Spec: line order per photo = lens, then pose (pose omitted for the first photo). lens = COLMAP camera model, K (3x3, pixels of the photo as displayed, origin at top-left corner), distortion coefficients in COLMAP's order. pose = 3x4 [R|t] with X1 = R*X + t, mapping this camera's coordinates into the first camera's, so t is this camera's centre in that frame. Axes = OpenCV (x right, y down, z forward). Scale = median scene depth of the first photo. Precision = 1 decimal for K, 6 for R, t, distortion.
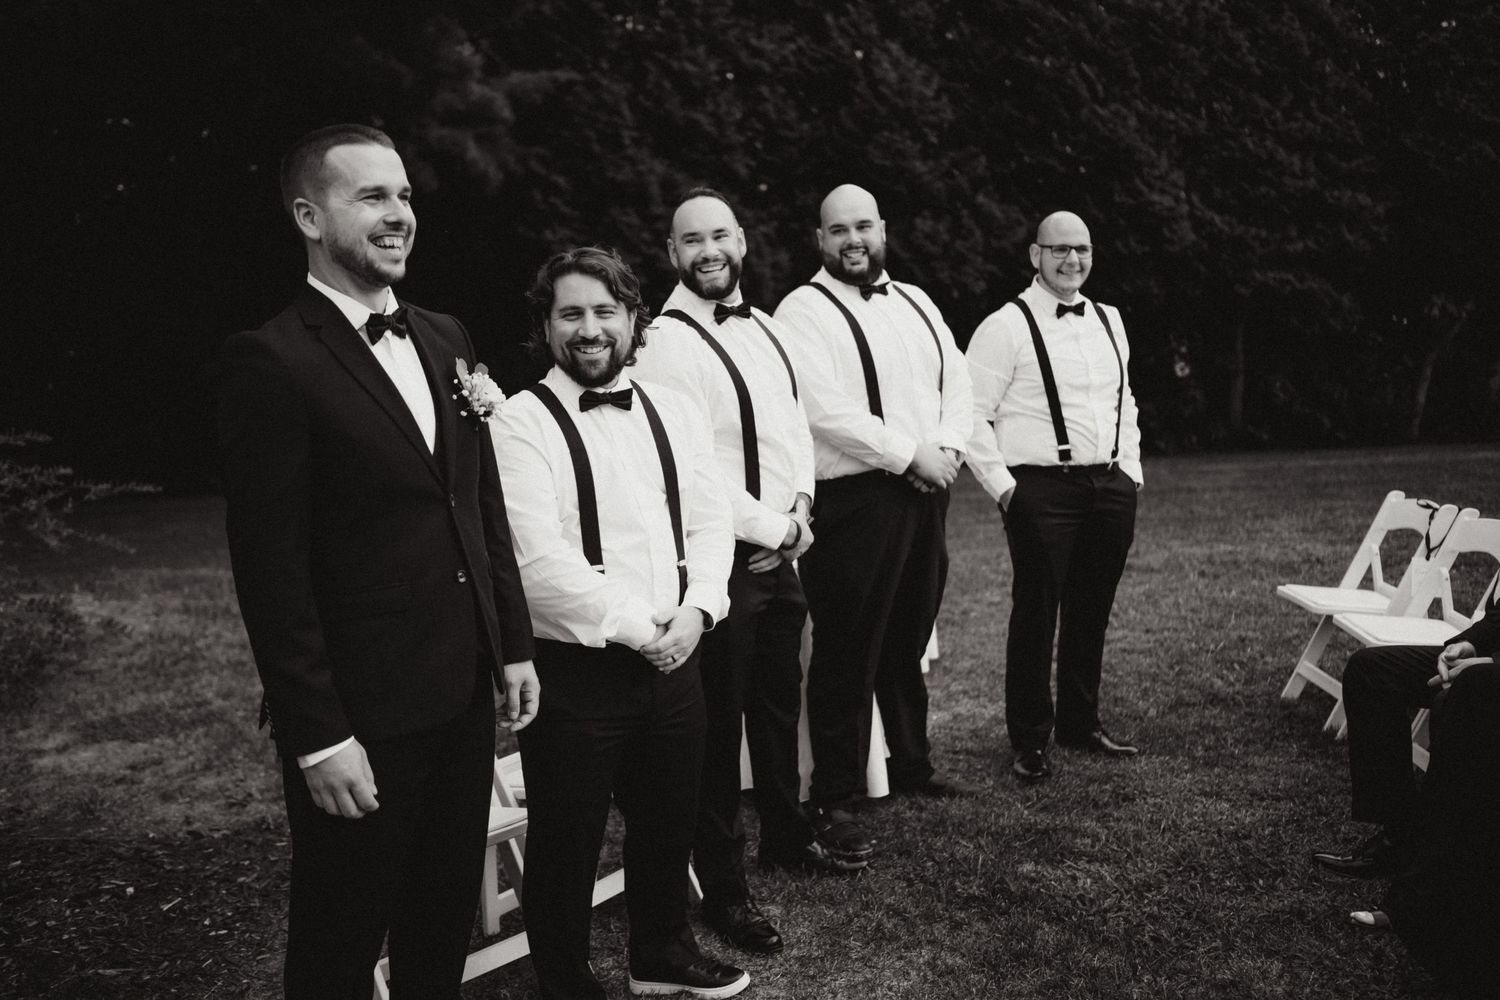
lens RADIAL K [[1503.6, 0, 750.0], [0, 1503.6, 500.0], [0, 0, 1]] dist [-0.006902, -0.000278]
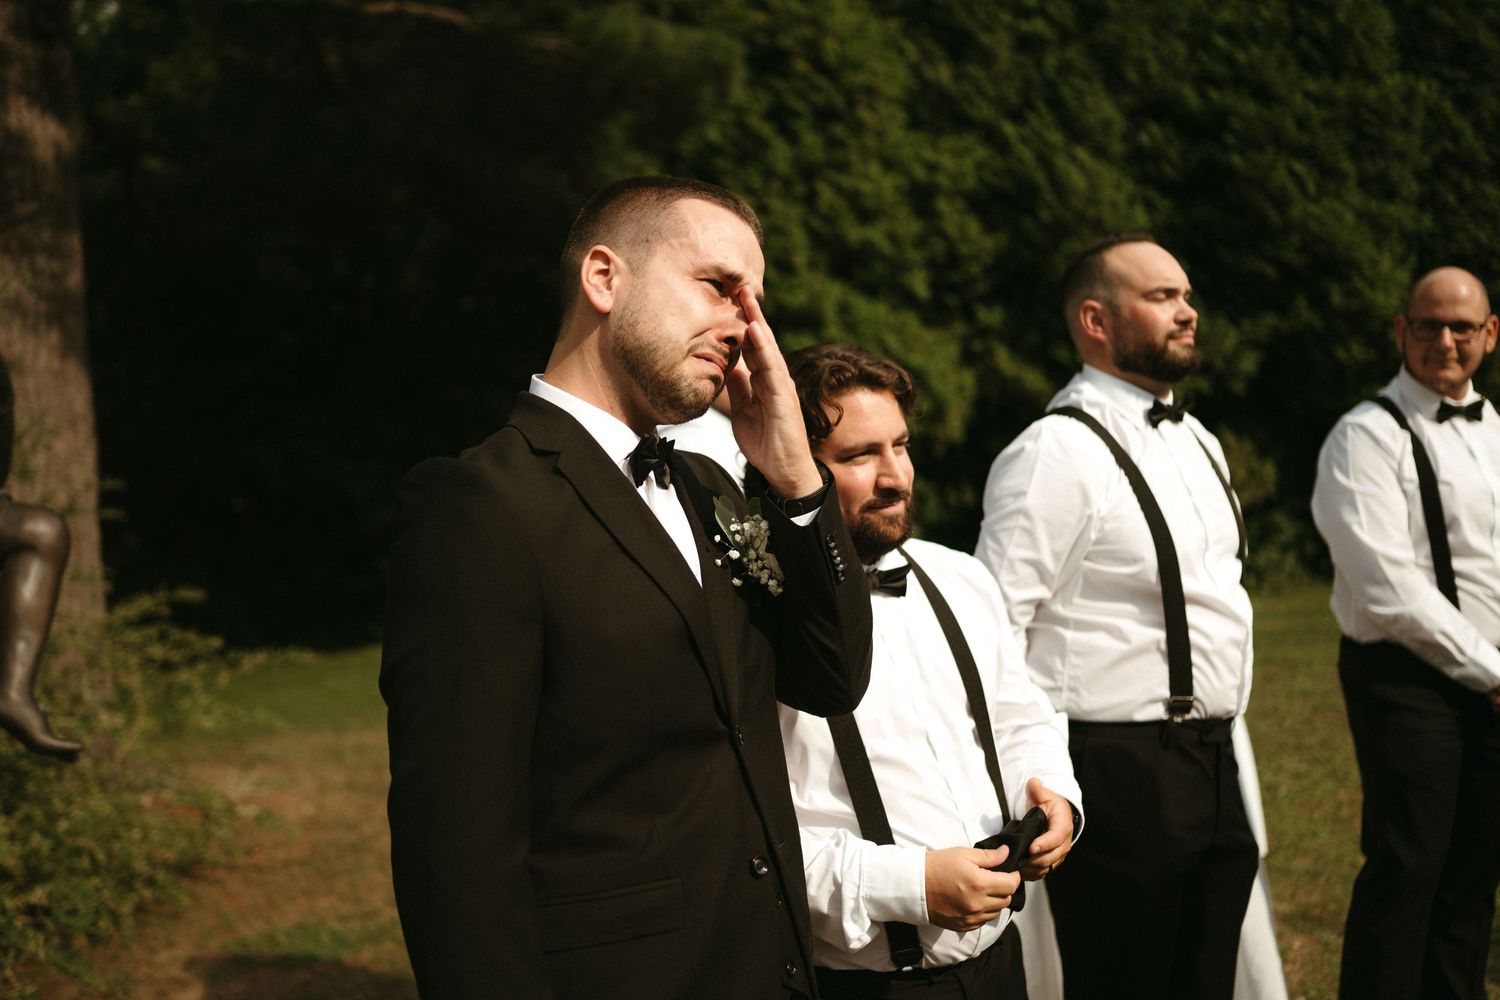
lens RADIAL K [[1473.3, 0, 750.0], [0, 1473.3, 500.0], [0, 0, 1]] dist [-0.017972, 0.014908]
pose [[0.995291, -0.032767, -0.091226, -0.035811], [0.024720, 0.995815, -0.087990, -0.010428], [0.093727, 0.085321, 0.991935, 0.093272]]
